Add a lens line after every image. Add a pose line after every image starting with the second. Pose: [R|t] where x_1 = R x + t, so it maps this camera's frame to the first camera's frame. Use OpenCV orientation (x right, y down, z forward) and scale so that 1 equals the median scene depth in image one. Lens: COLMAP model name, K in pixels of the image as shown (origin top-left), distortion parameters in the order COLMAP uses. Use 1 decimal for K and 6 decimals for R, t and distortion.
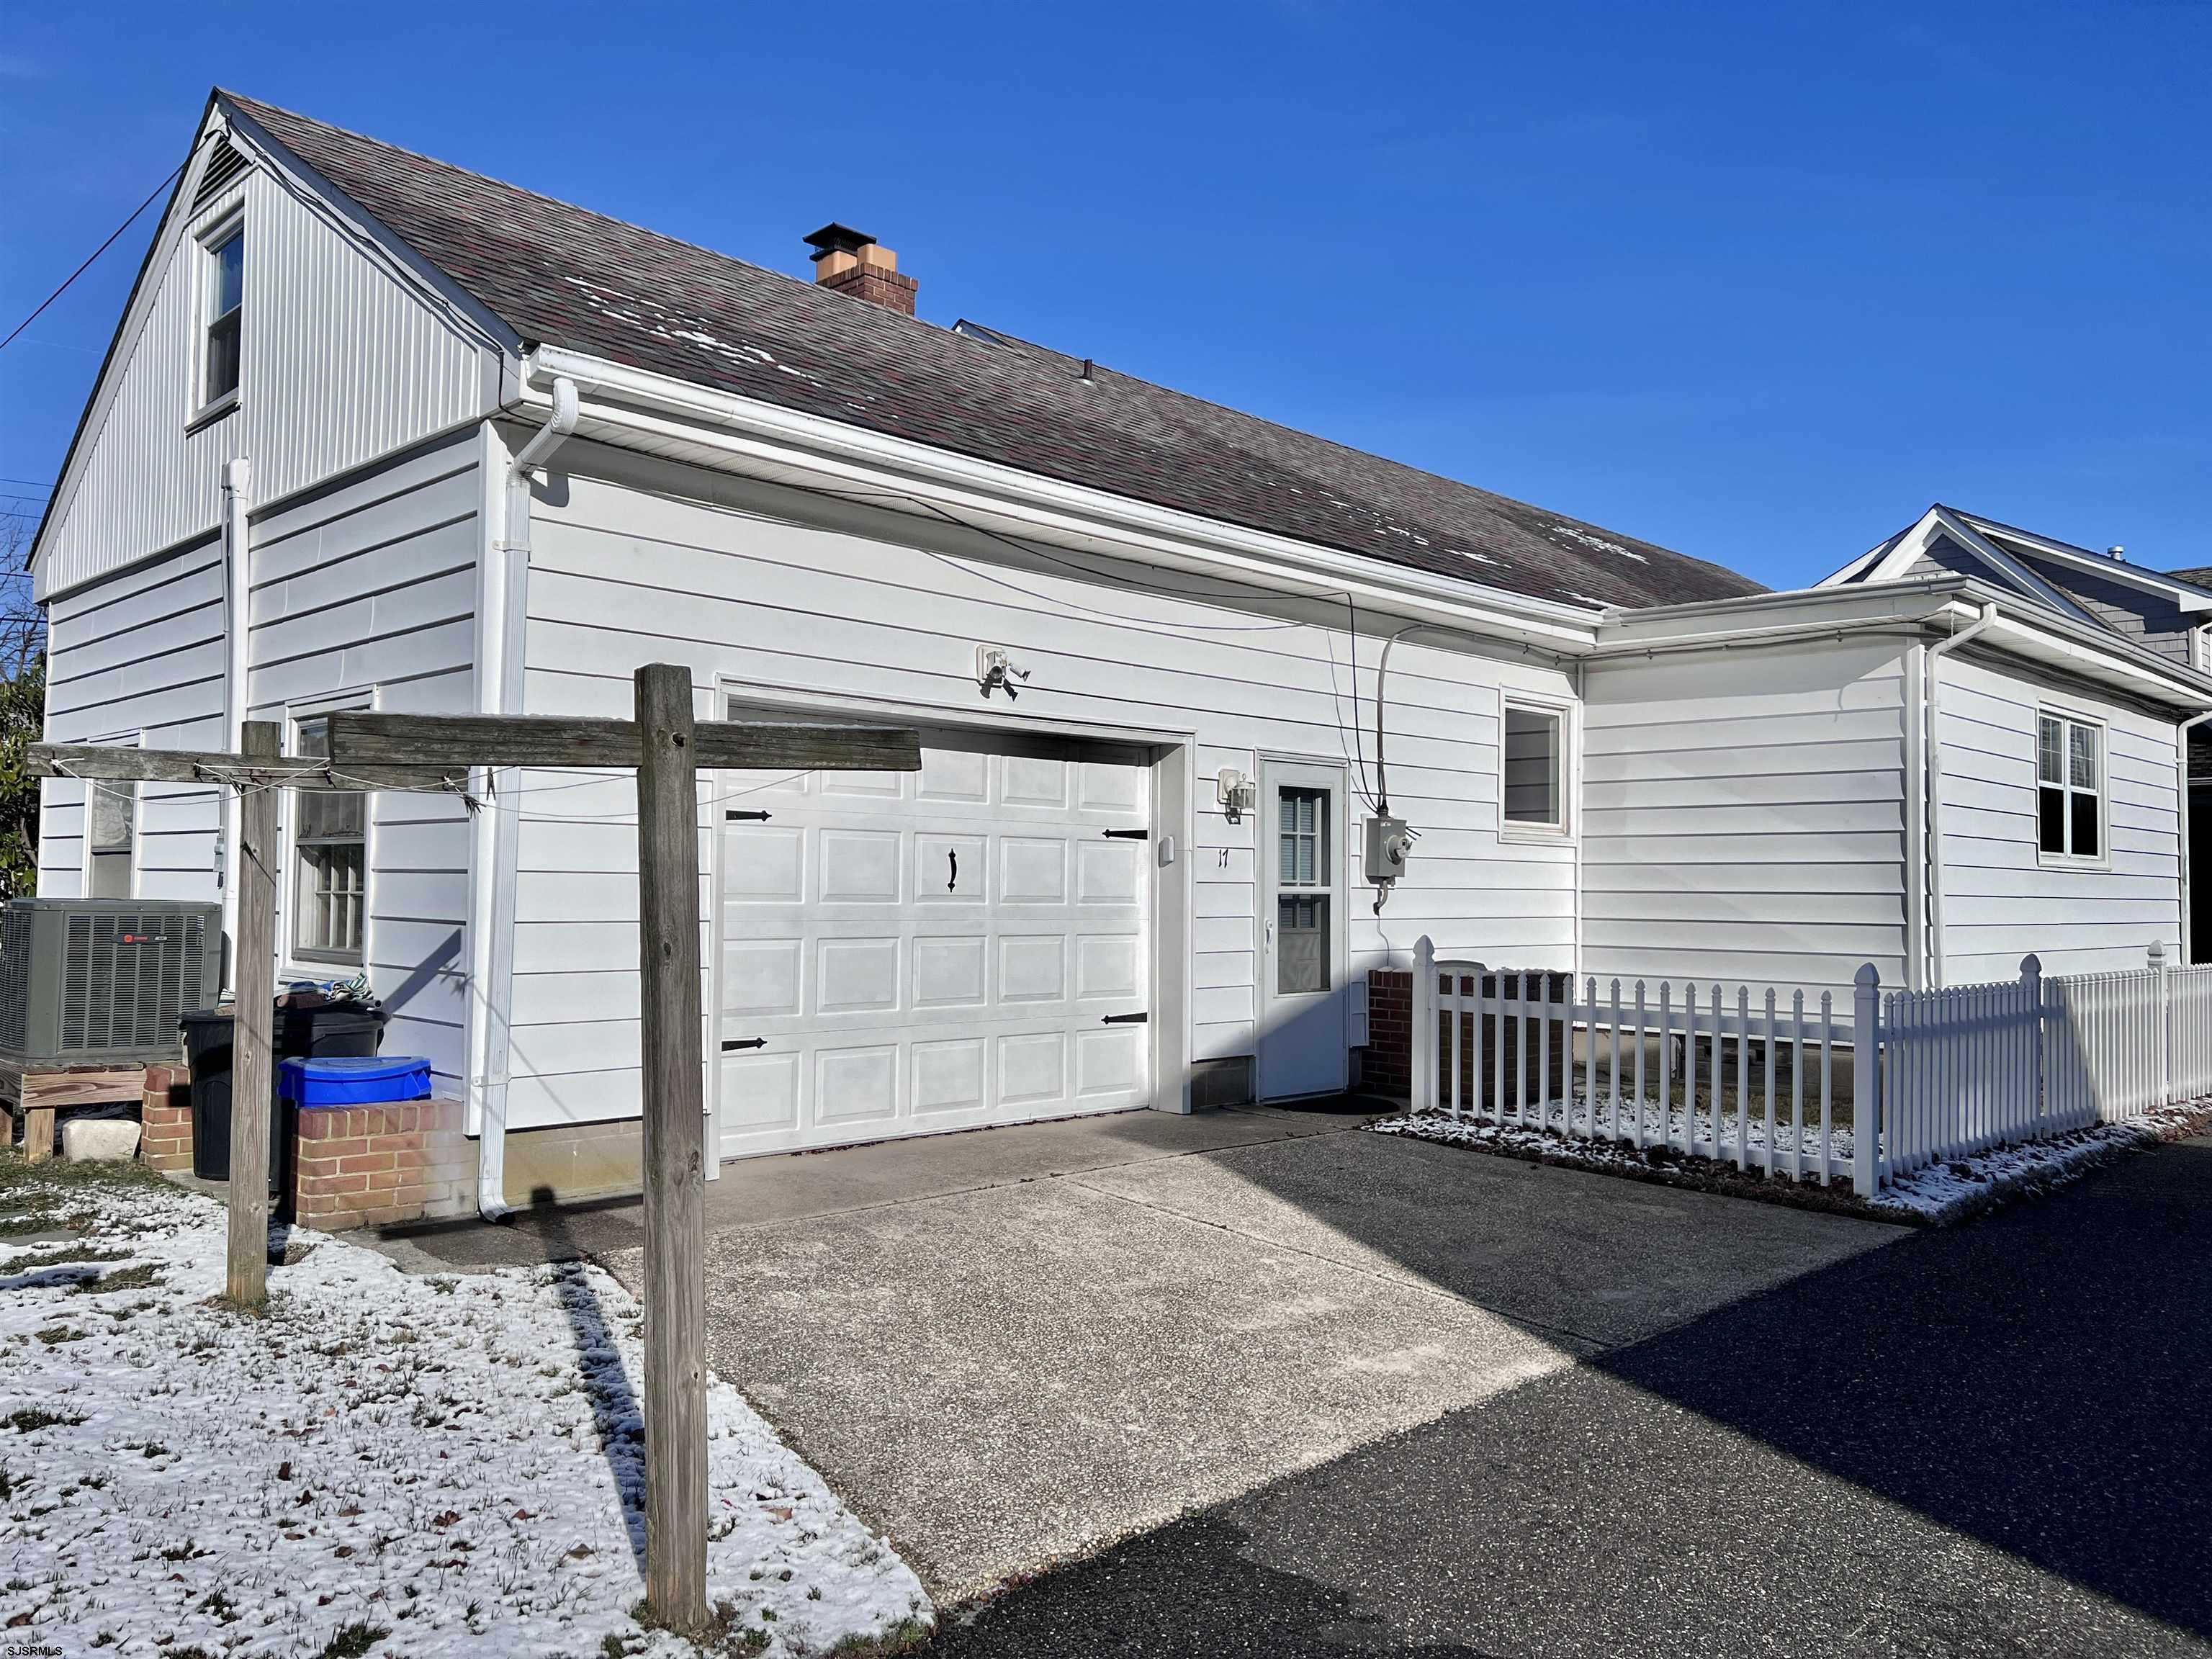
lens RADIAL K [[1651.1, 0, 1095.8], [0, 1651.1, 828.2], [0, 0, 1]] dist [0.062465, -0.075711]
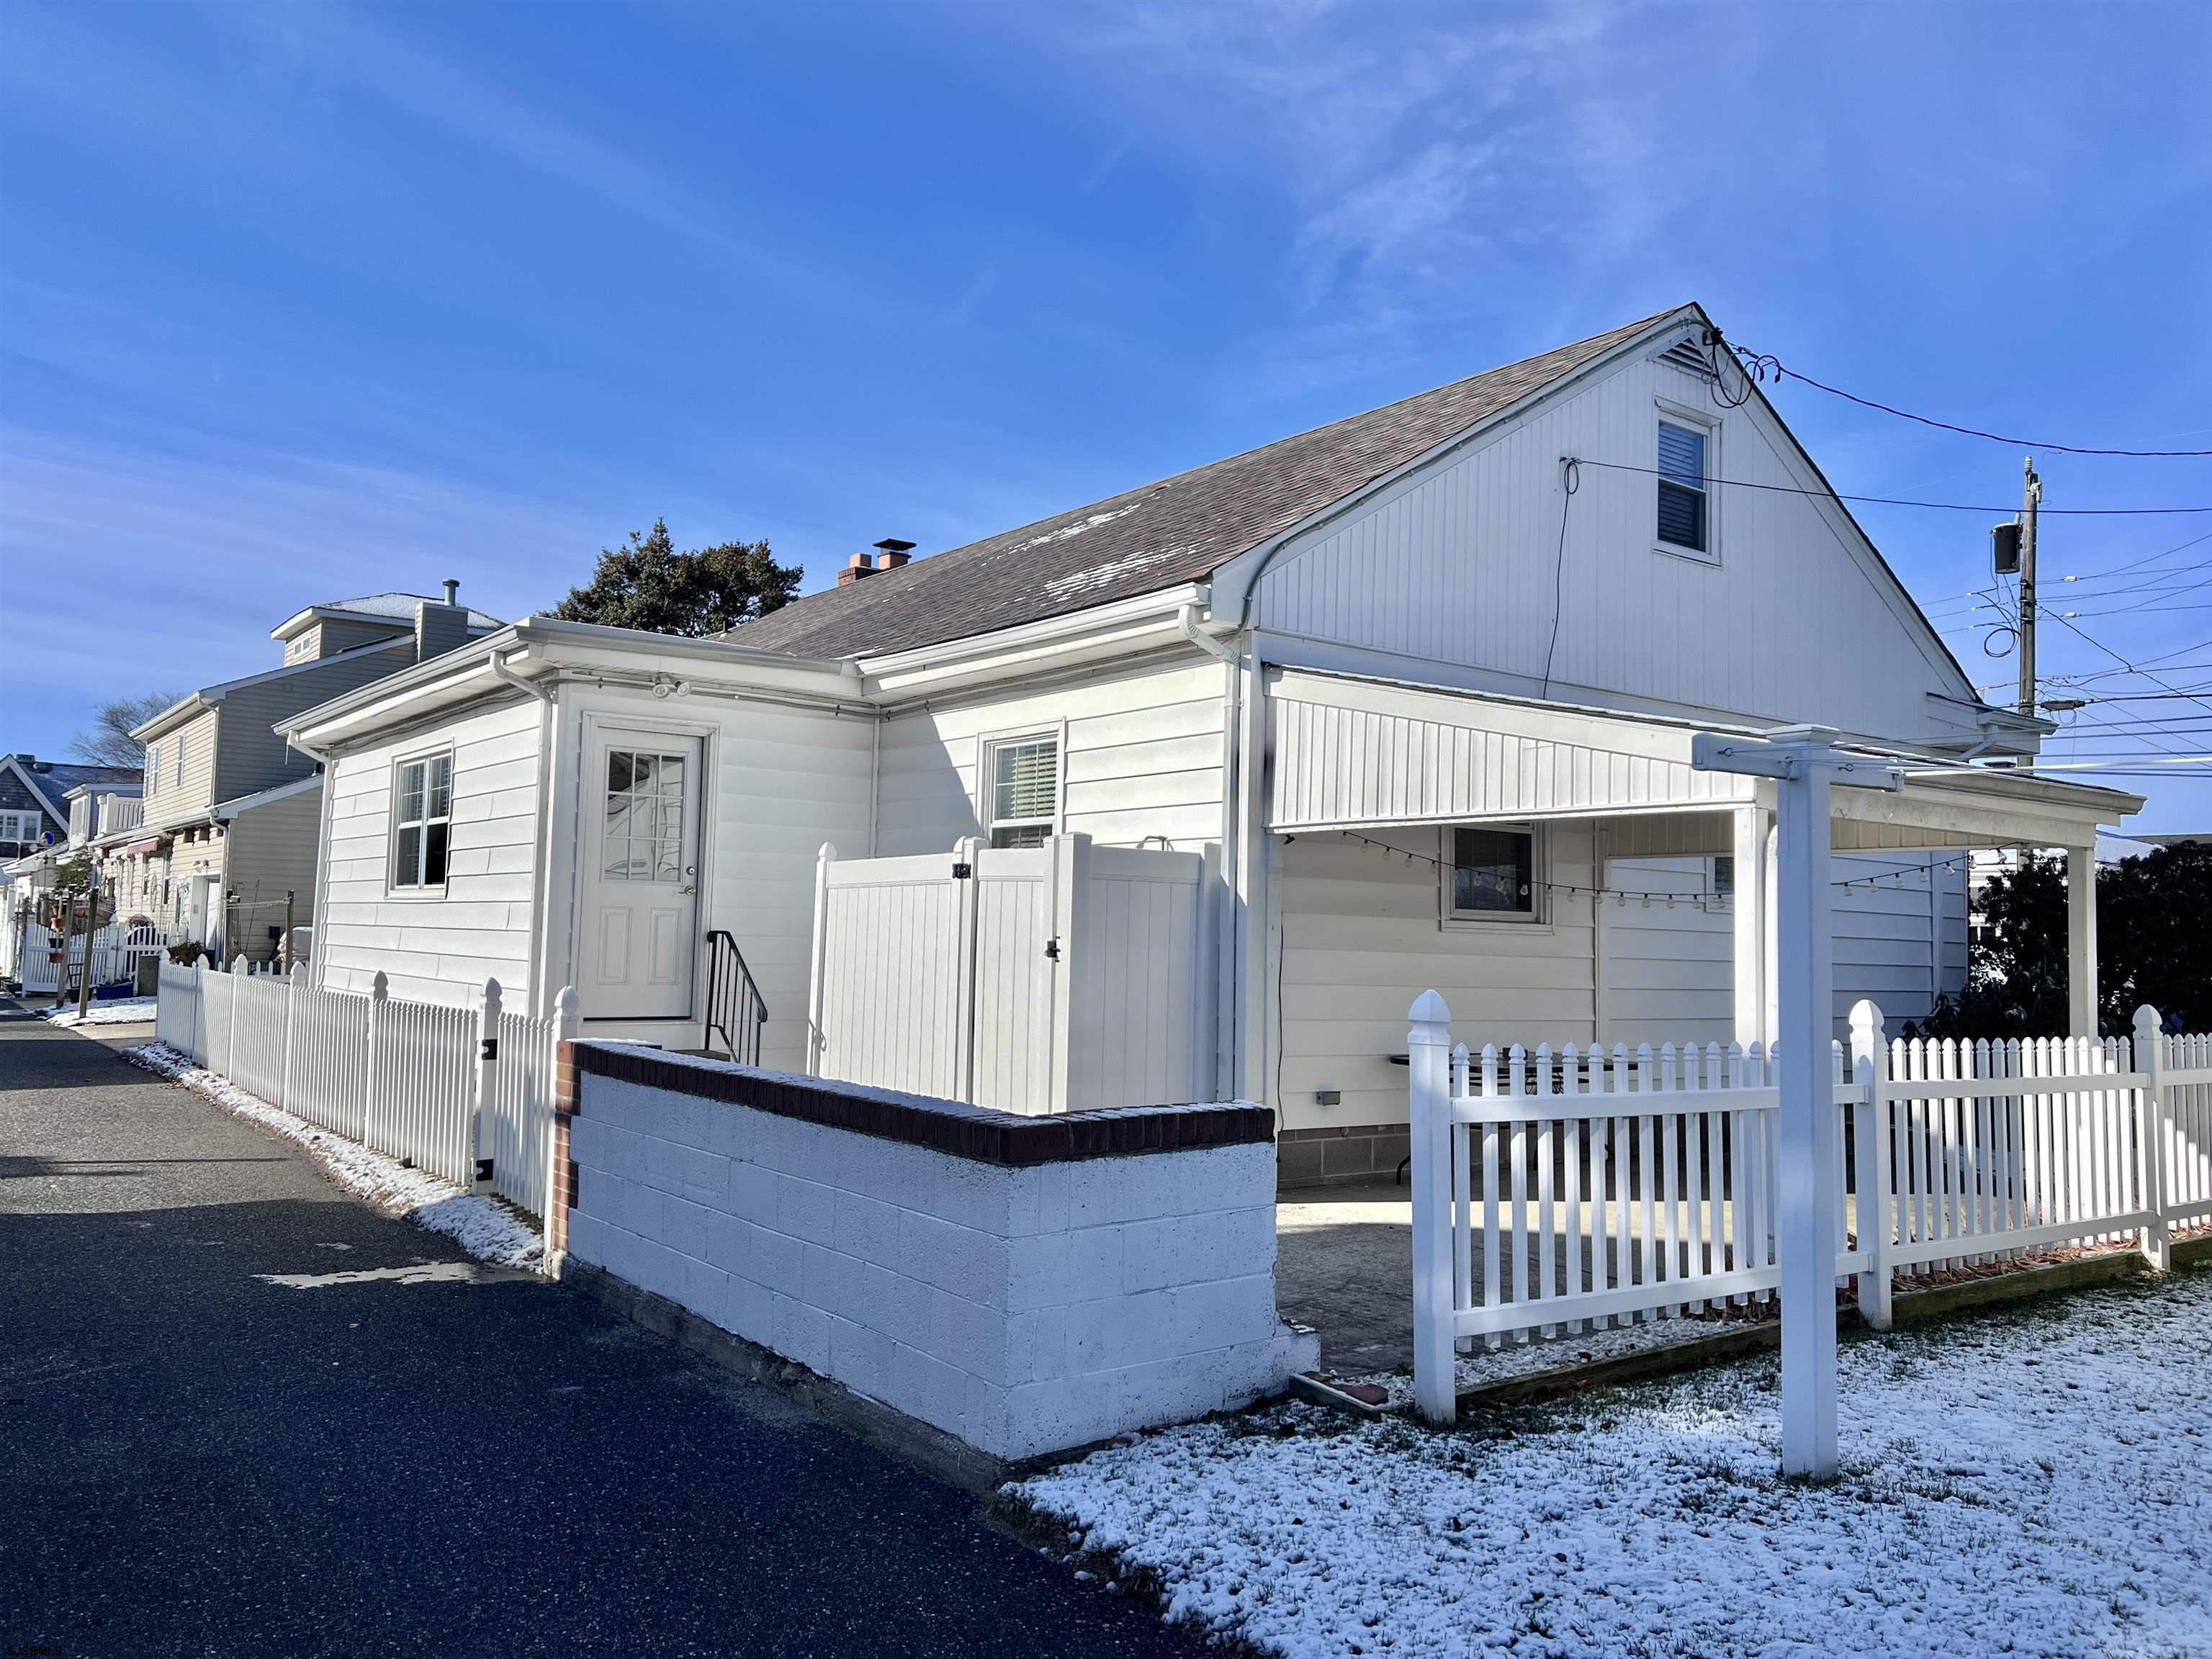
lens RADIAL K [[1651.1, 0, 1104.4], [0, 1651.1, 820.1], [0, 0, 1]] dist [0.062465, -0.075711]
pose [[-0.134048, -0.083458, -0.987454, 2.061018], [0.009474, 0.996294, -0.085491, 0.089475], [0.990930, -0.020815, -0.132761, 2.069585]]
